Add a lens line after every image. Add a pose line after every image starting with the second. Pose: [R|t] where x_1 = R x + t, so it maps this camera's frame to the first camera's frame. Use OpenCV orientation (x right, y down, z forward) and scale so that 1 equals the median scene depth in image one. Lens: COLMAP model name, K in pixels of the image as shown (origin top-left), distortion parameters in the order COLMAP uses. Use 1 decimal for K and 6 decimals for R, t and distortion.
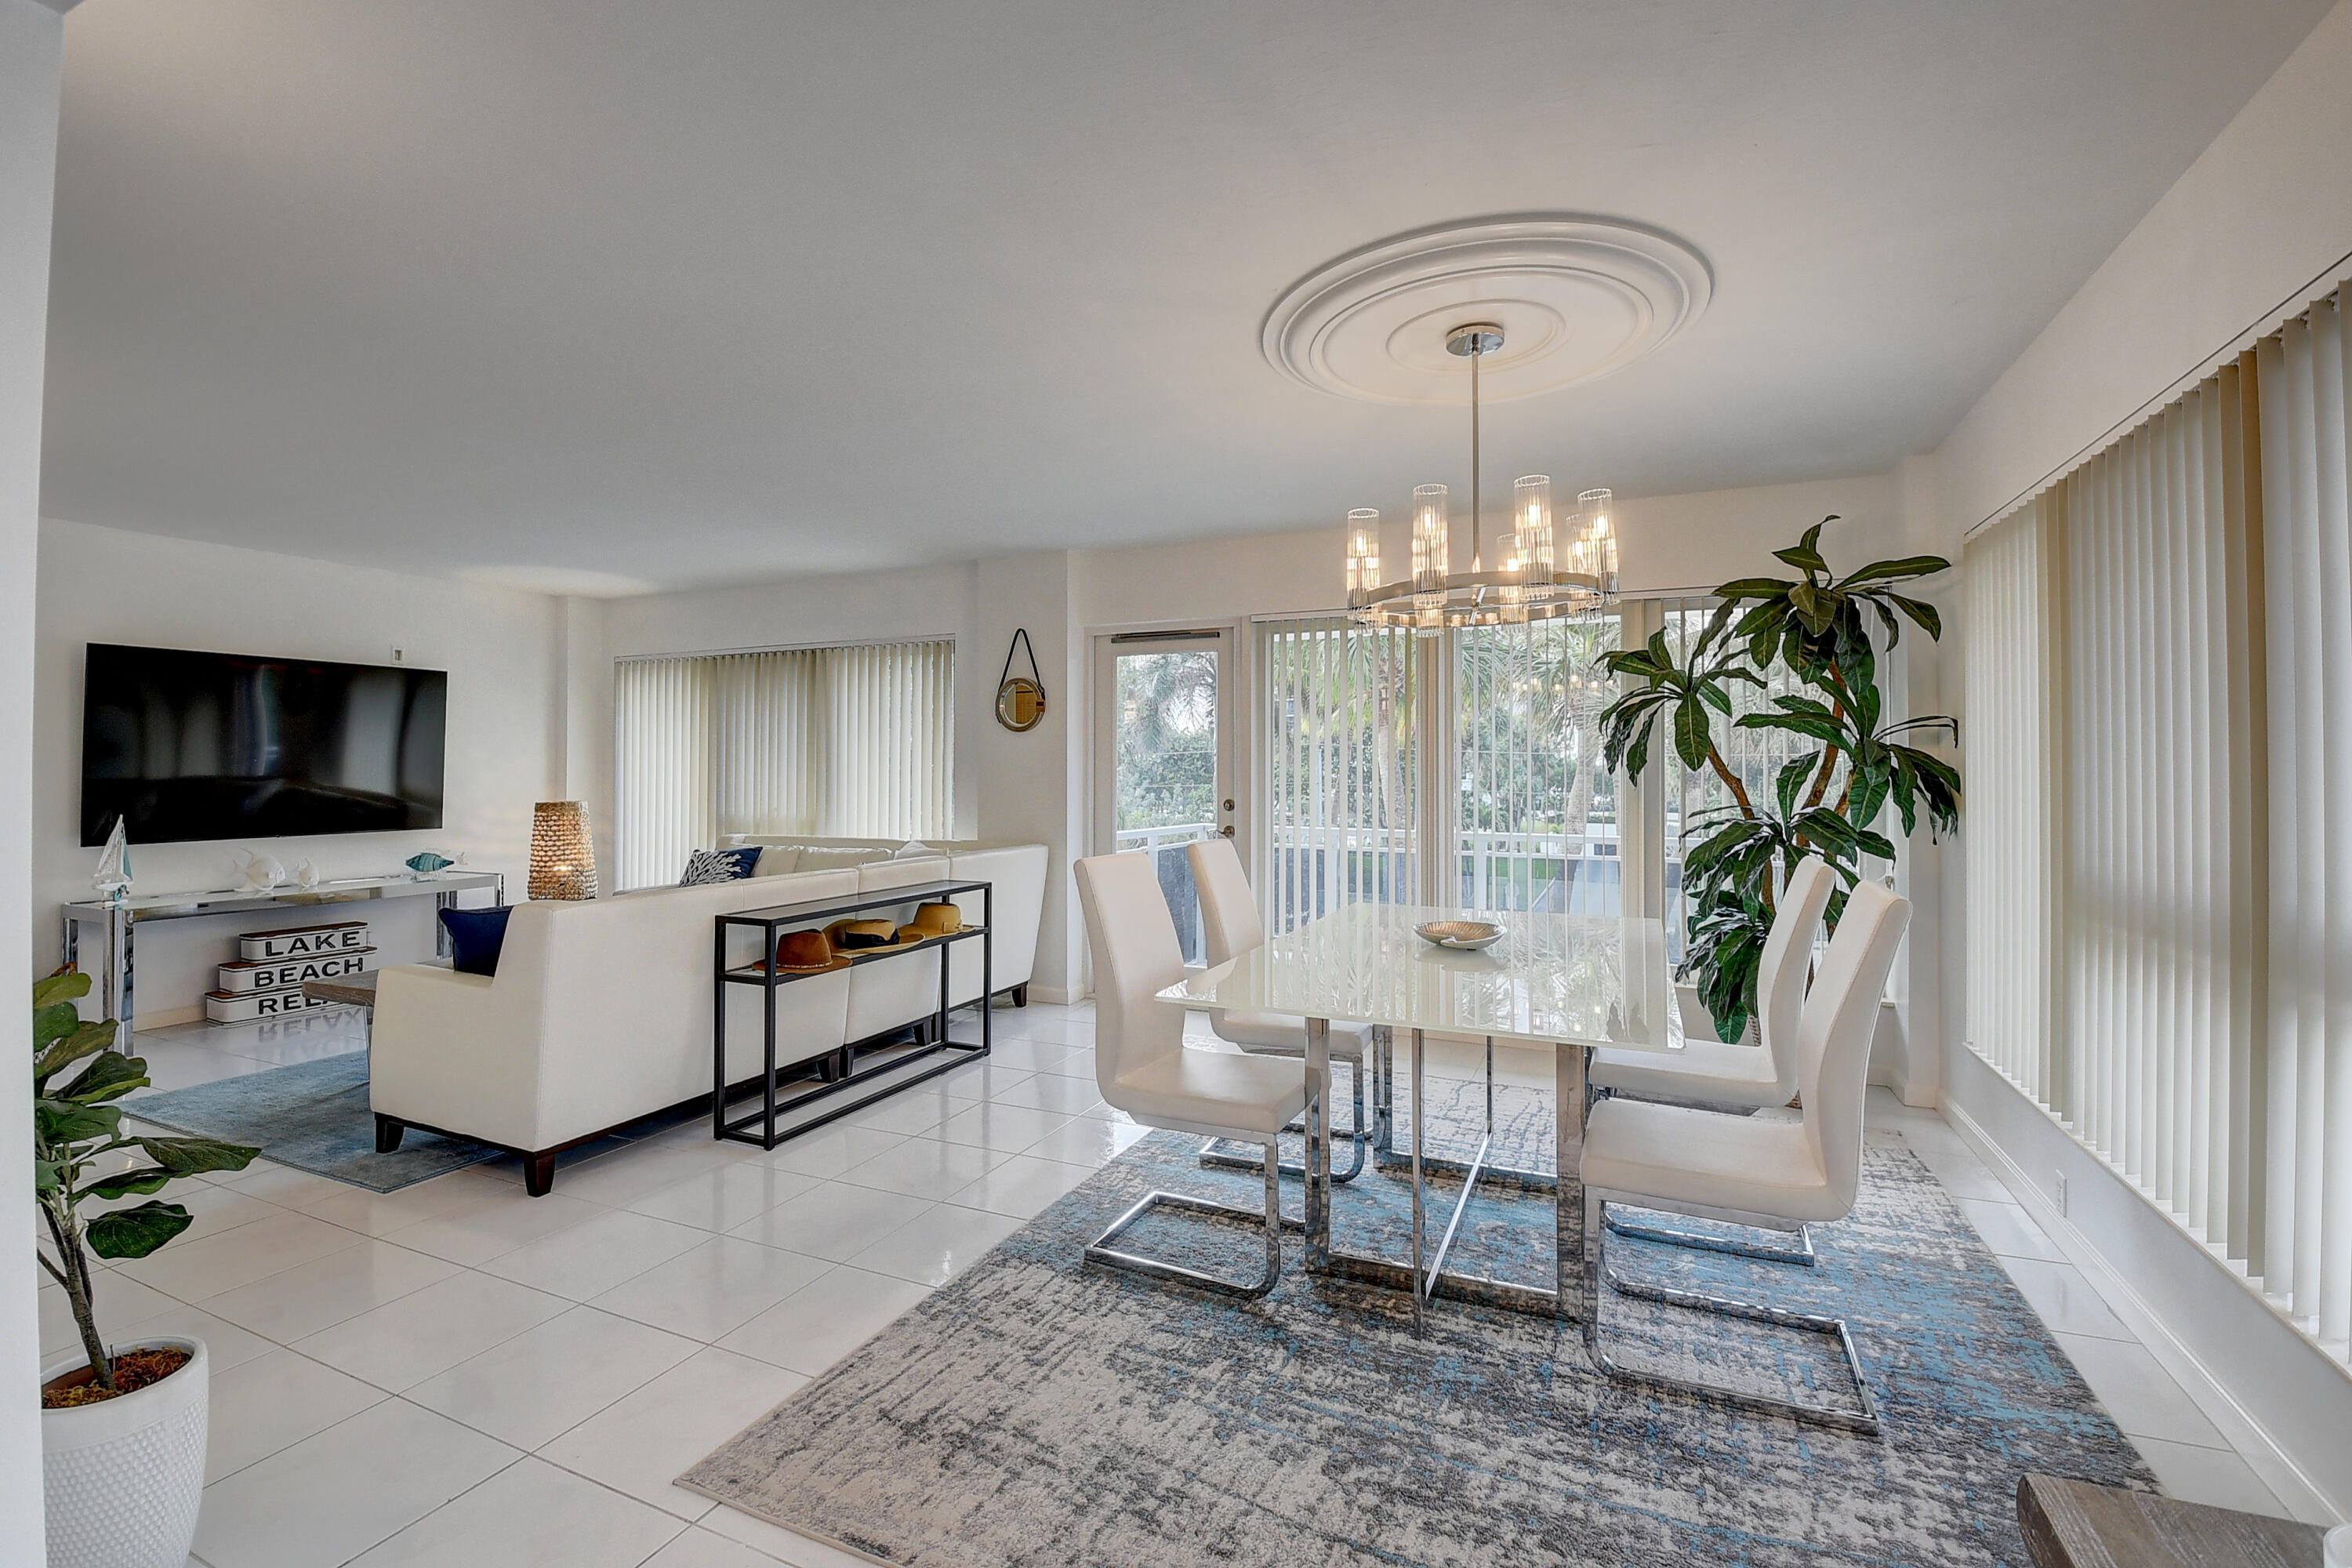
lens RADIAL K [[1054.1, 0, 1178.0], [0, 1054.1, 754.4], [0, 0, 1]] dist [-0.028798, 0.000066]
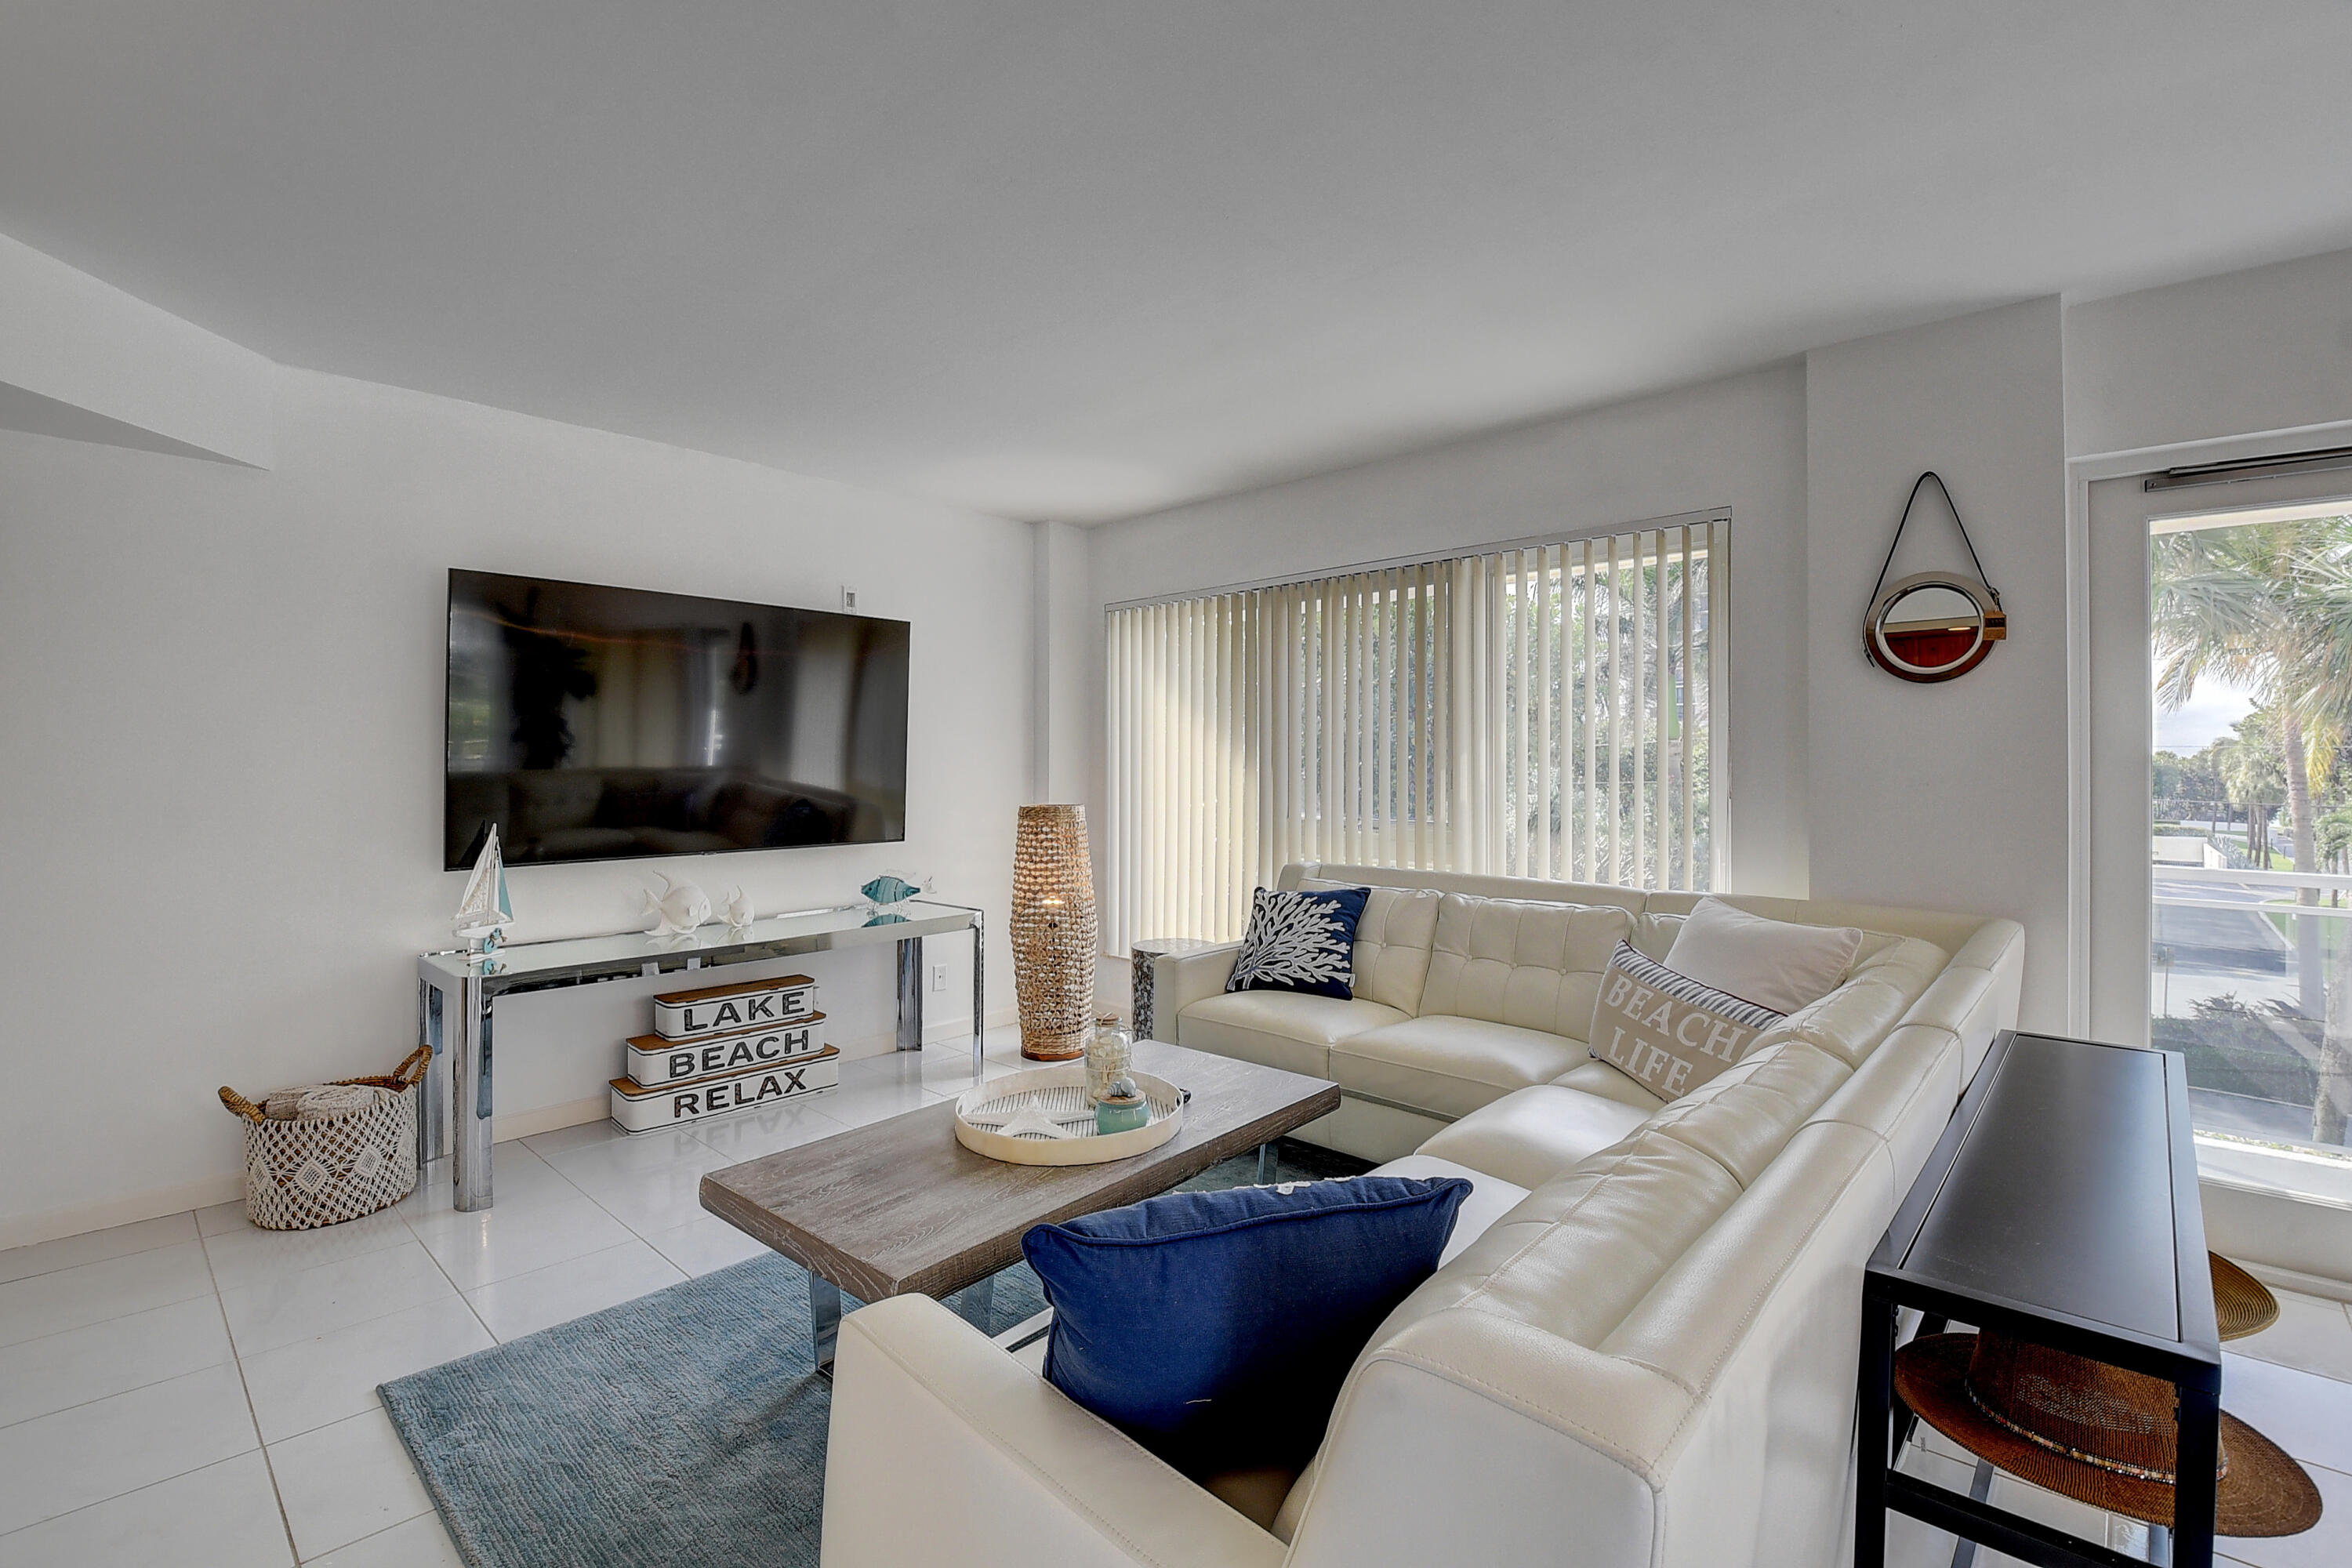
lens RADIAL K [[1047.2, 0, 1164.5], [0, 1047.2, 764.5], [0, 0, 1]] dist [-0.000611, 0.000056]
pose [[0.938767, 0.004761, -0.344519, -0.326573], [0.000614, 0.999880, 0.015491, 0.008252], [0.344551, -0.014754, 0.938652, 0.430609]]
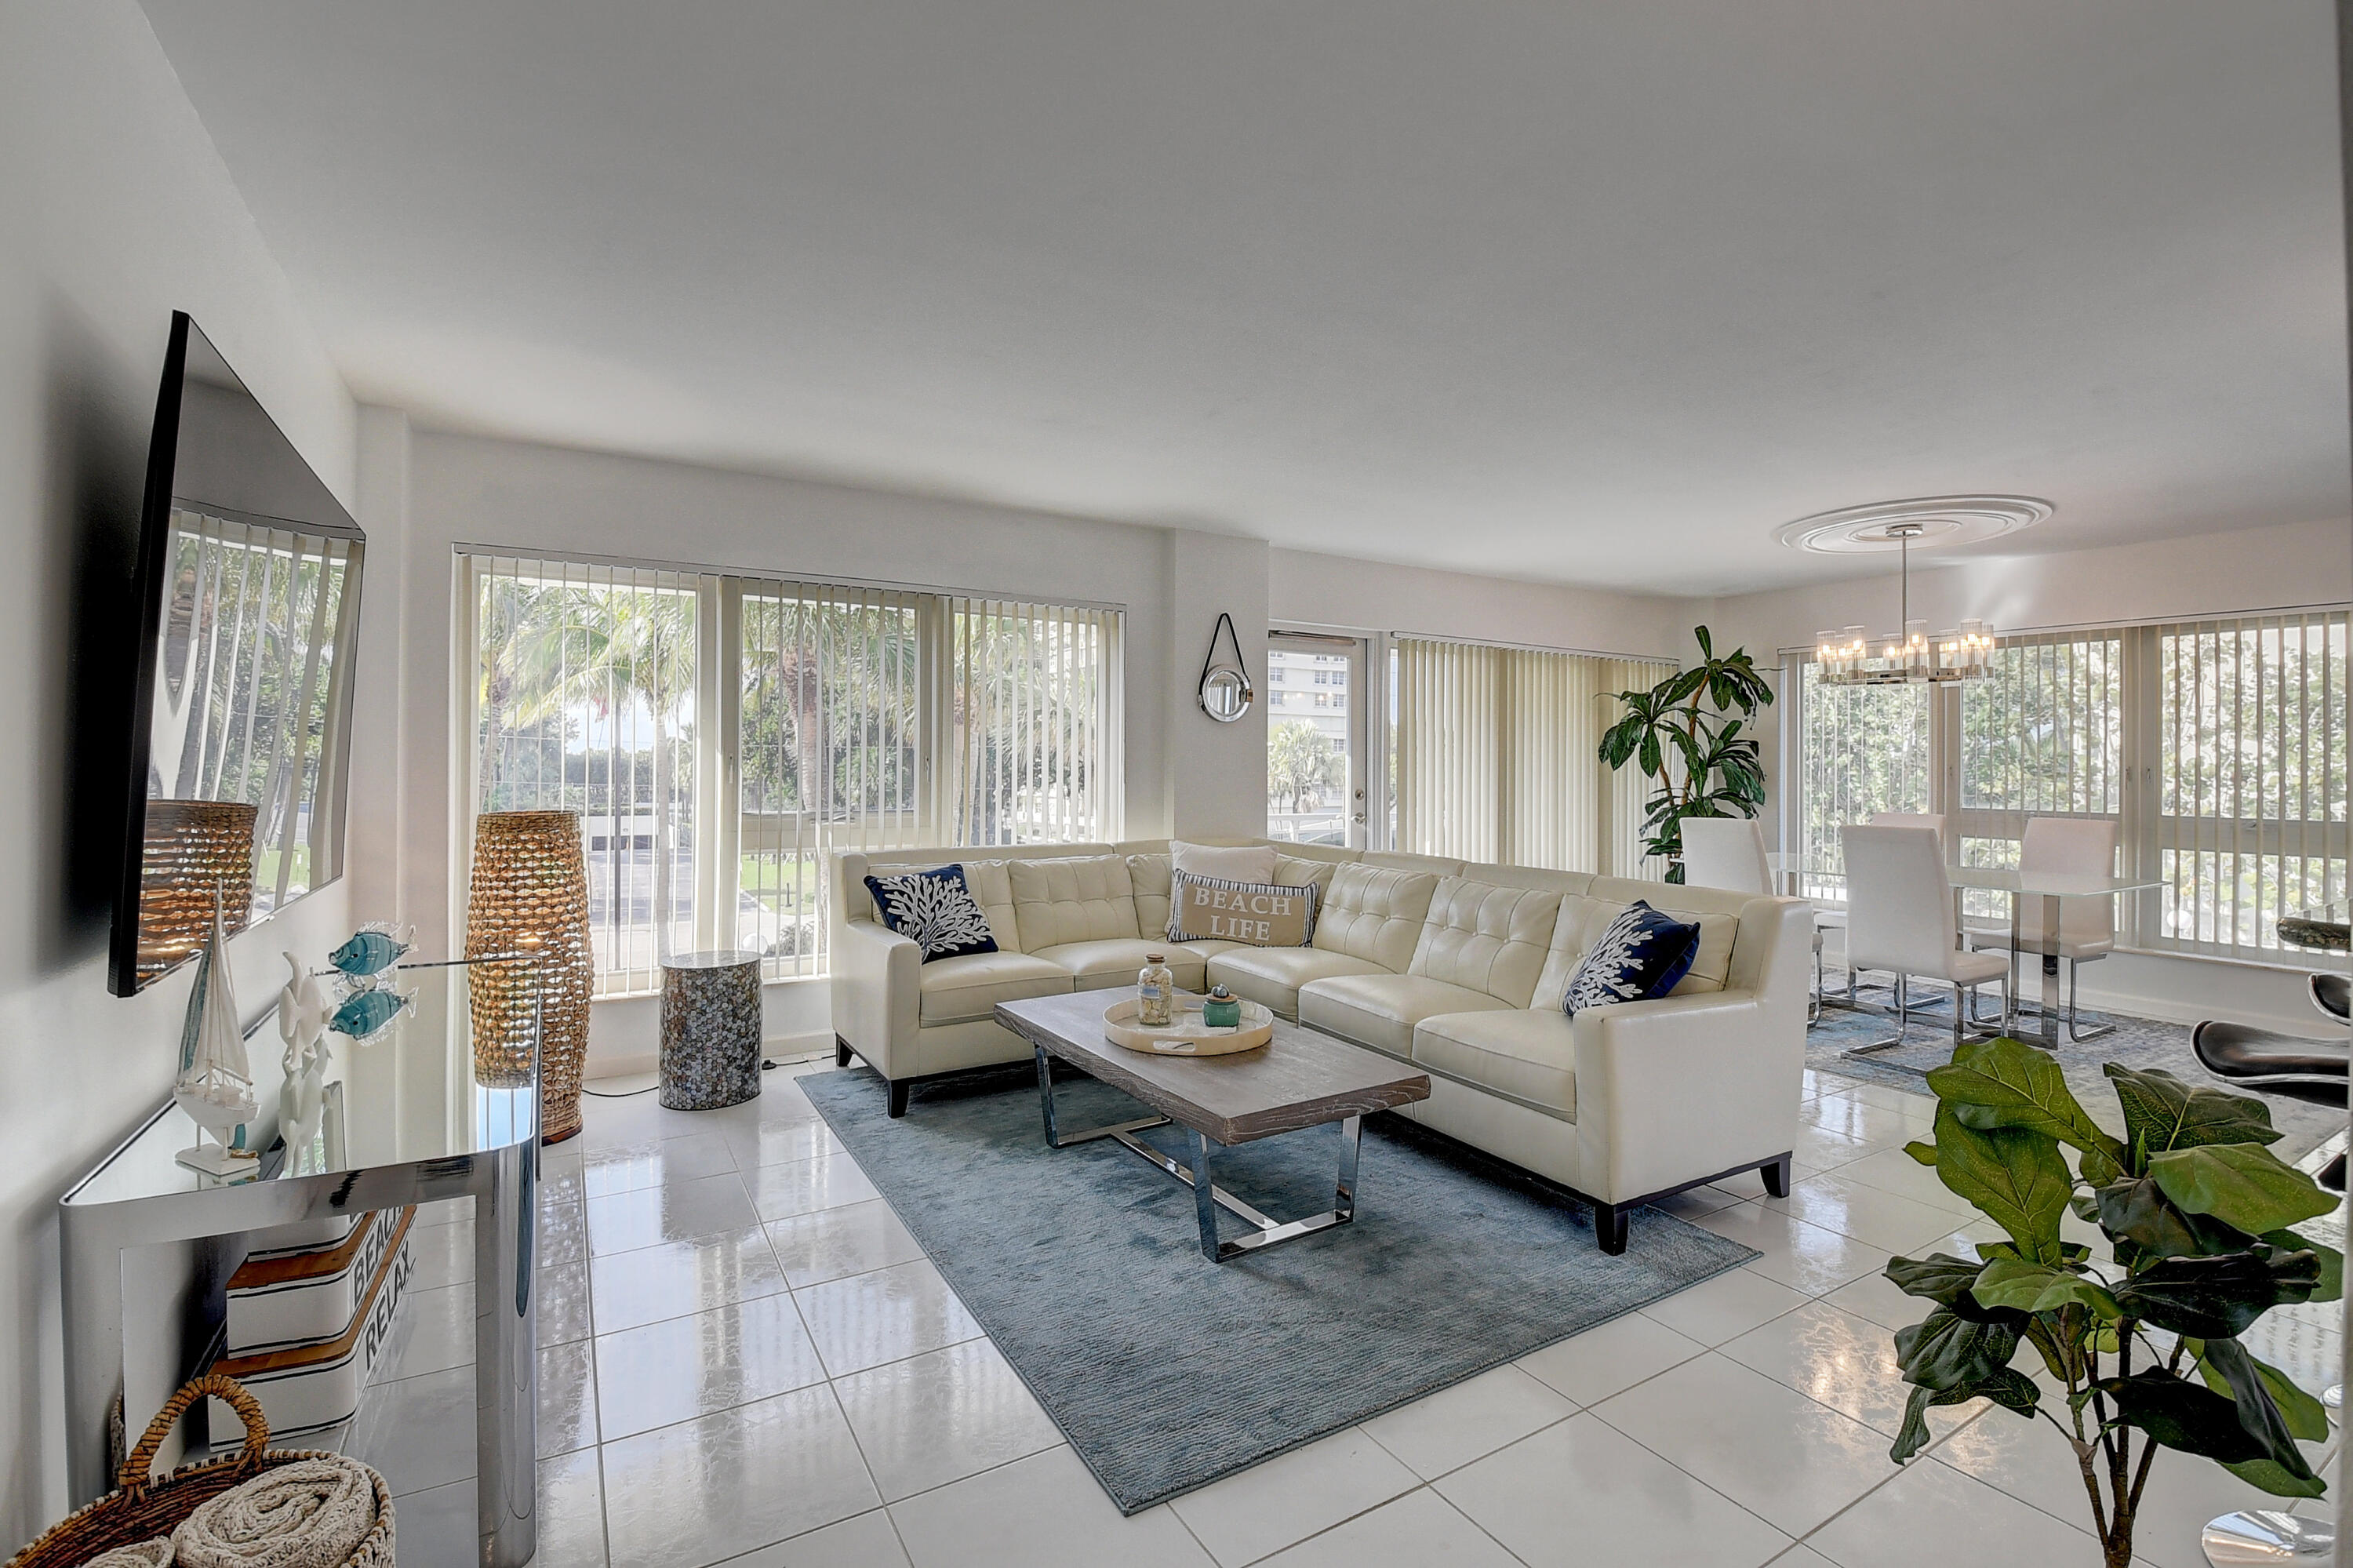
lens RADIAL K [[1047.6, 0, 1165.0], [0, 1047.6, 764.5], [0, 0, 1]] dist [-0.000611, 0.000056]
pose [[0.591390, 0.008348, 0.806343, -0.952553], [-0.020792, 0.999772, 0.004899, 0.012899], [-0.806118, -0.019662, 0.591428, 0.491934]]
